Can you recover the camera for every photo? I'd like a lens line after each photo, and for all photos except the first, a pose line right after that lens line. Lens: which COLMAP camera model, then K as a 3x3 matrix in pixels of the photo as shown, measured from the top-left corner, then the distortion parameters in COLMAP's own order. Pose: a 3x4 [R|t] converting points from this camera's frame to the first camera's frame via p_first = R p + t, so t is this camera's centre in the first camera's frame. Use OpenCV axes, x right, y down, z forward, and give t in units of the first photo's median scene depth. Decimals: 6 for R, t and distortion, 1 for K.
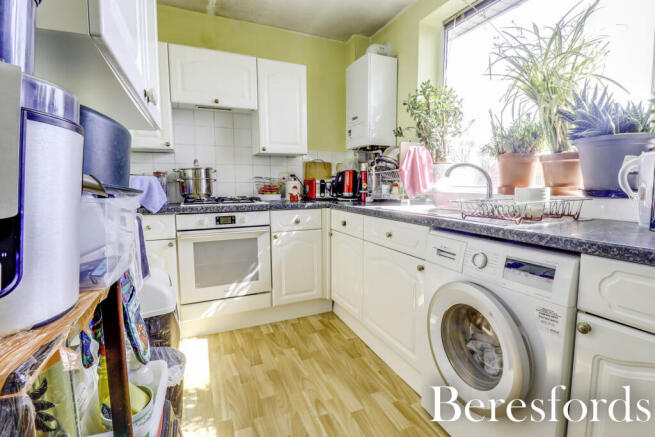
lens RADIAL K [[309.6, 0, 341.2], [0, 309.6, 217.0], [0, 0, 1]] dist [0.000694, -0.016079]
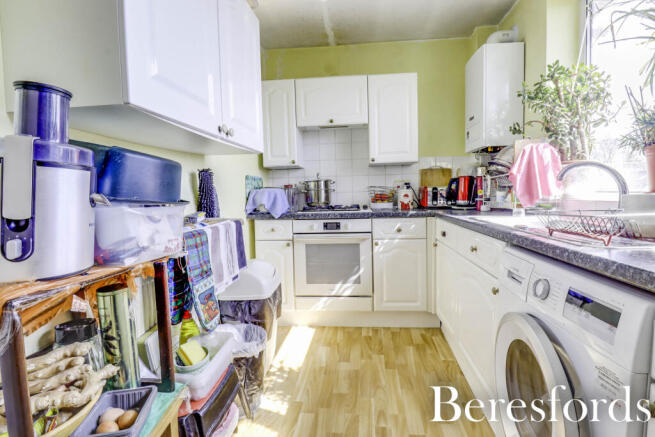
lens RADIAL K [[309.6, 0, 341.2], [0, 309.6, 217.0], [0, 0, 1]] dist [0.000694, -0.016079]
pose [[0.867974, 0.020025, -0.496205, 0.195222], [-0.032326, 0.999346, -0.016216, -0.004866], [0.495556, 0.030115, 0.868054, 0.039714]]
